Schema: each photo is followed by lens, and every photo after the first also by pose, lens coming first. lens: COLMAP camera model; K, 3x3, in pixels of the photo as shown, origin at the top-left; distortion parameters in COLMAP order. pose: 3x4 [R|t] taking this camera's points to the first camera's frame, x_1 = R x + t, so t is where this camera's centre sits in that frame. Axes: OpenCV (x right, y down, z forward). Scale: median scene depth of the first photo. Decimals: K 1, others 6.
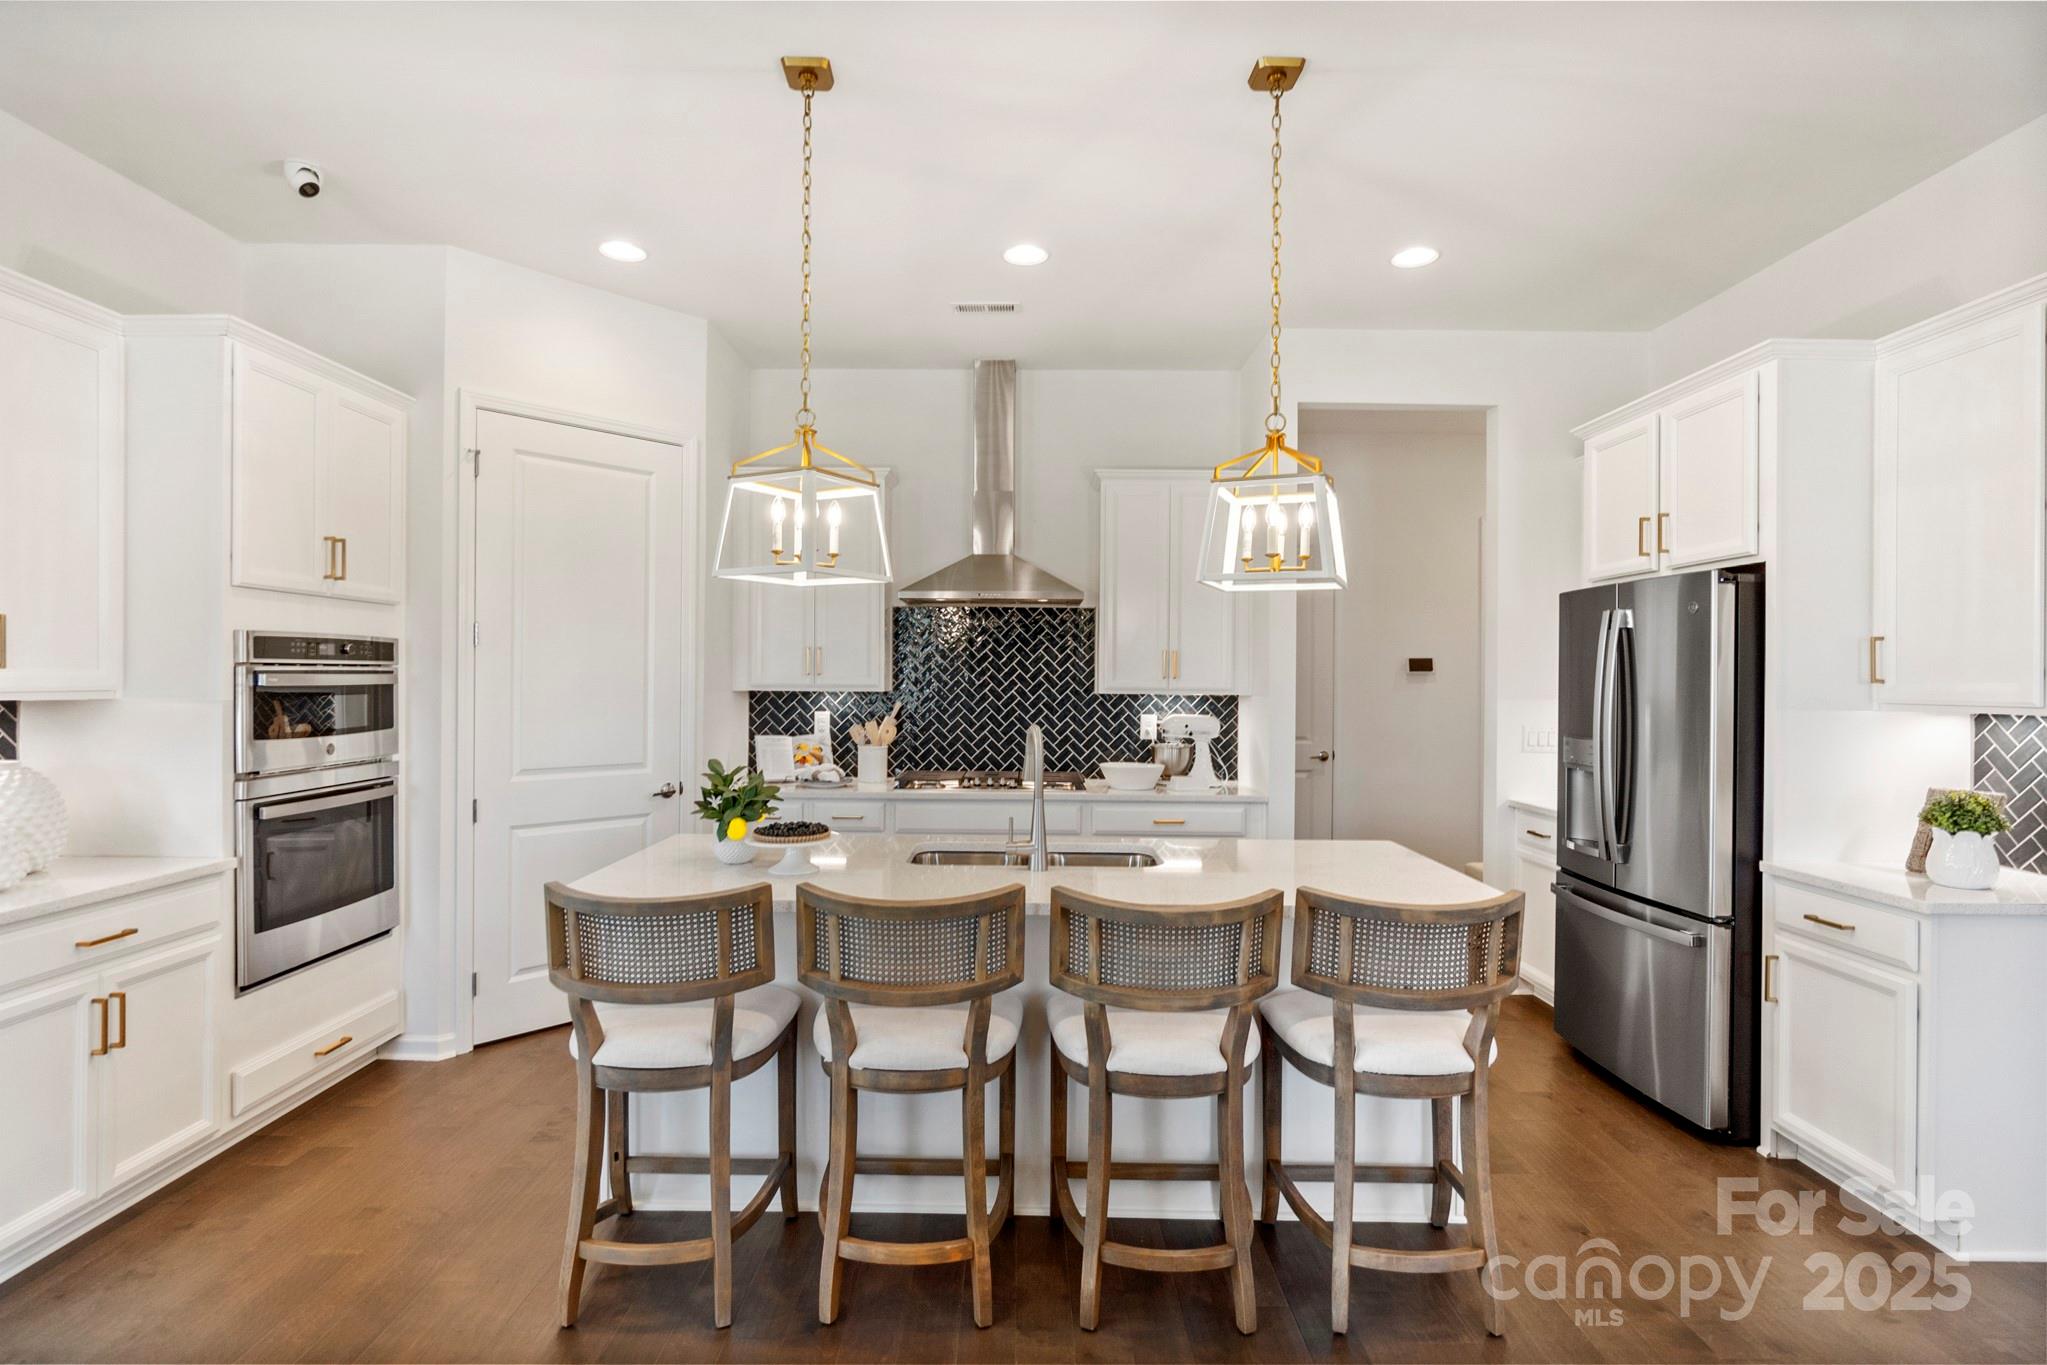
lens RADIAL K [[1028.0, 0, 1023.5], [0, 1028.0, 682.5], [0, 0, 1]] dist [0.000553, 0.000170]
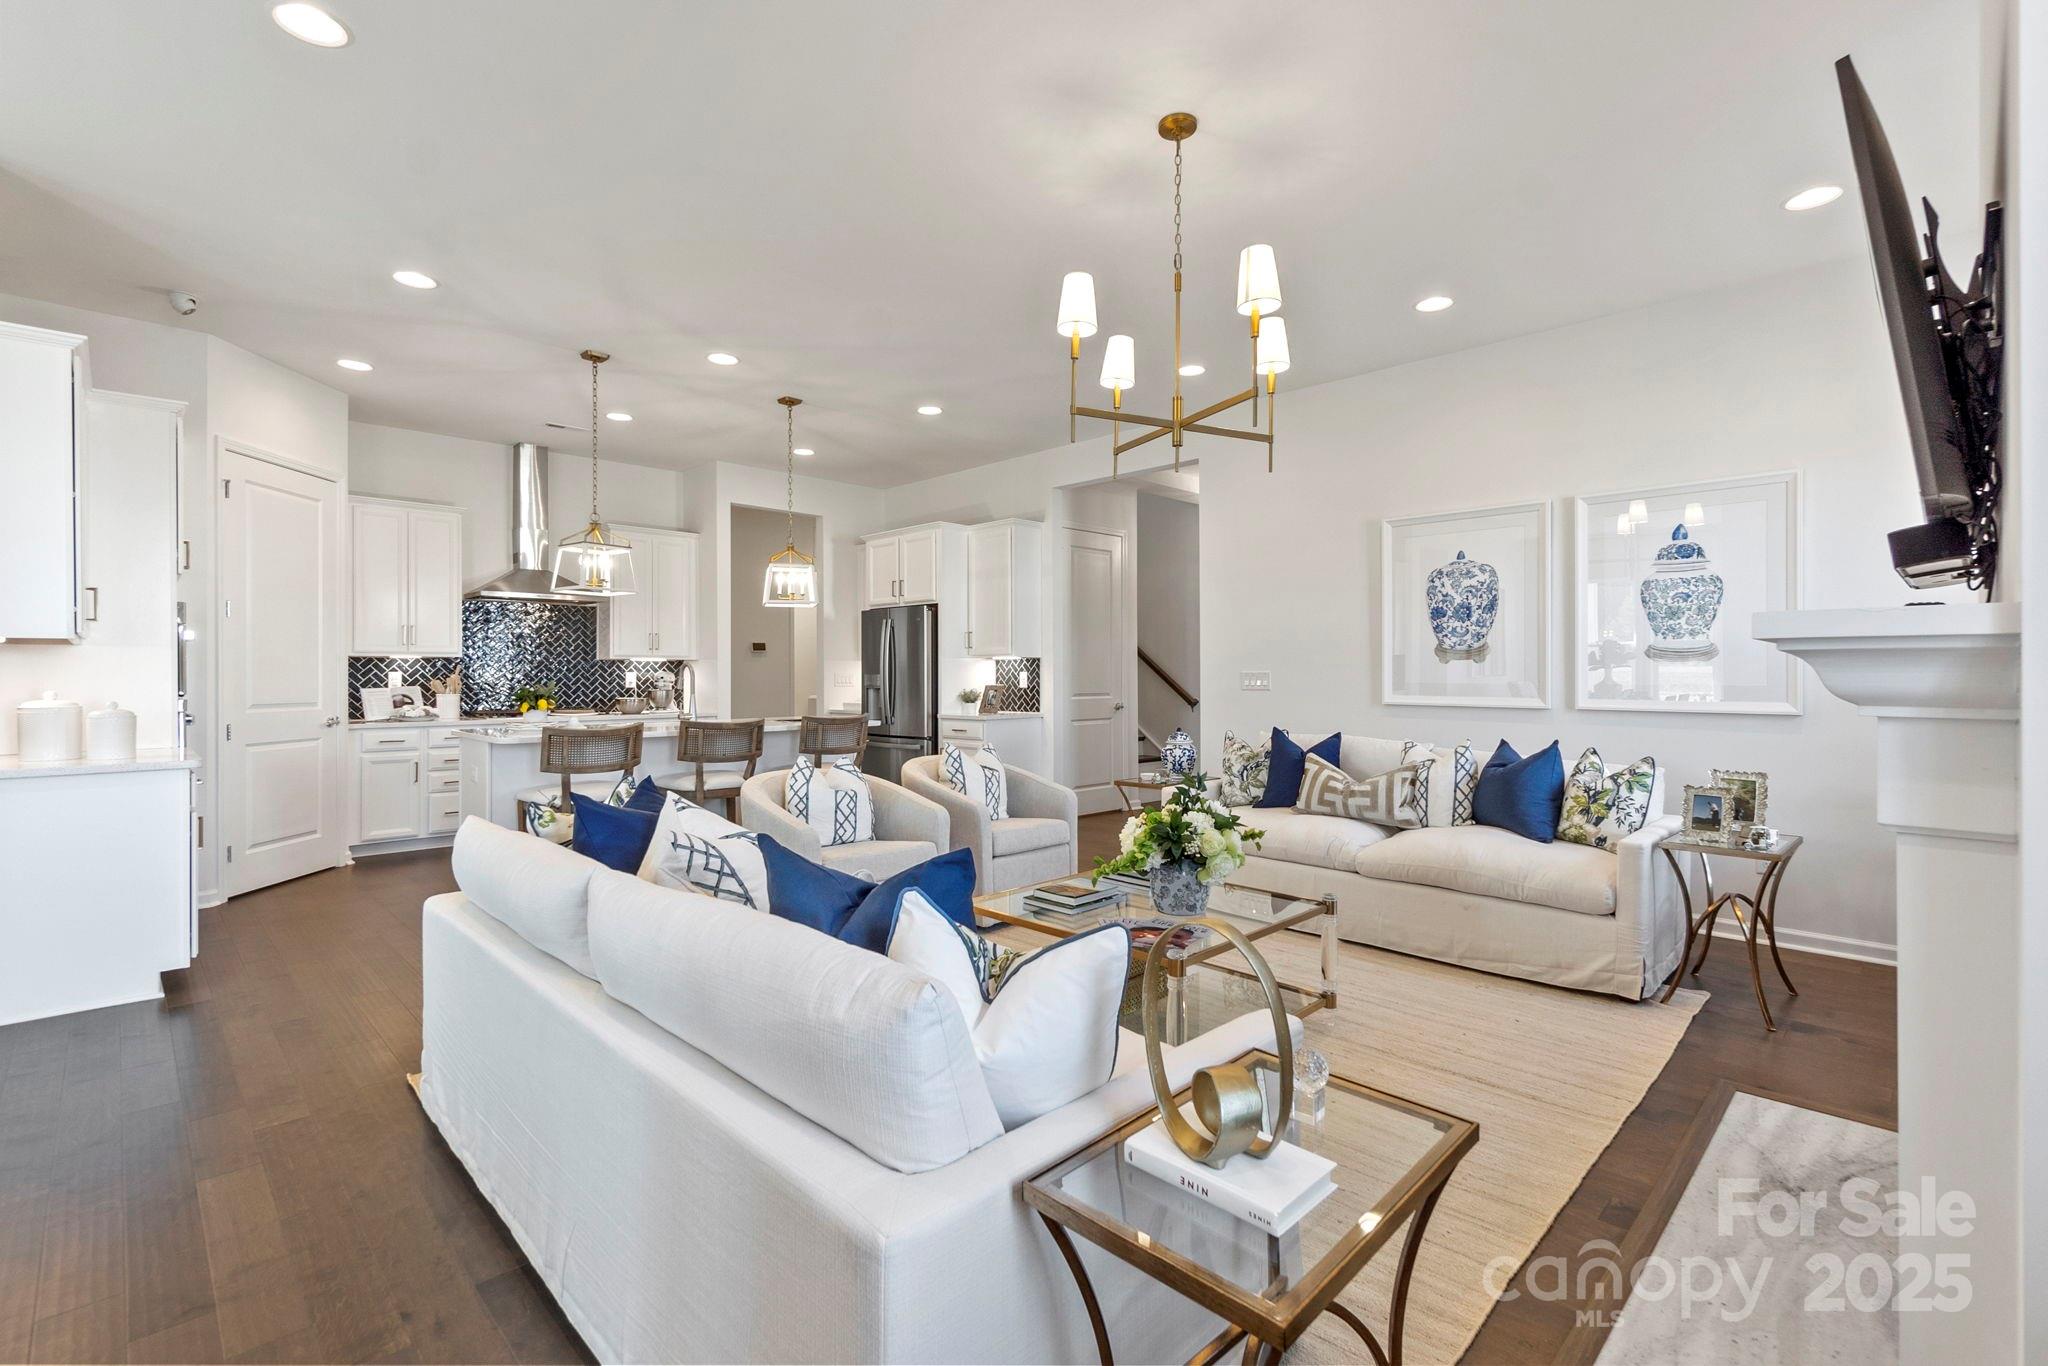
lens RADIAL K [[904.8, 0, 1024.0], [0, 904.8, 683.0], [0, 0, 1]] dist [-0.001875, -0.000588]
pose [[0.712057, -0.015221, 0.701957, -0.632161], [0.009563, 0.999882, 0.011981, 0.051553], [-0.702057, -0.001818, 0.712119, -0.674912]]
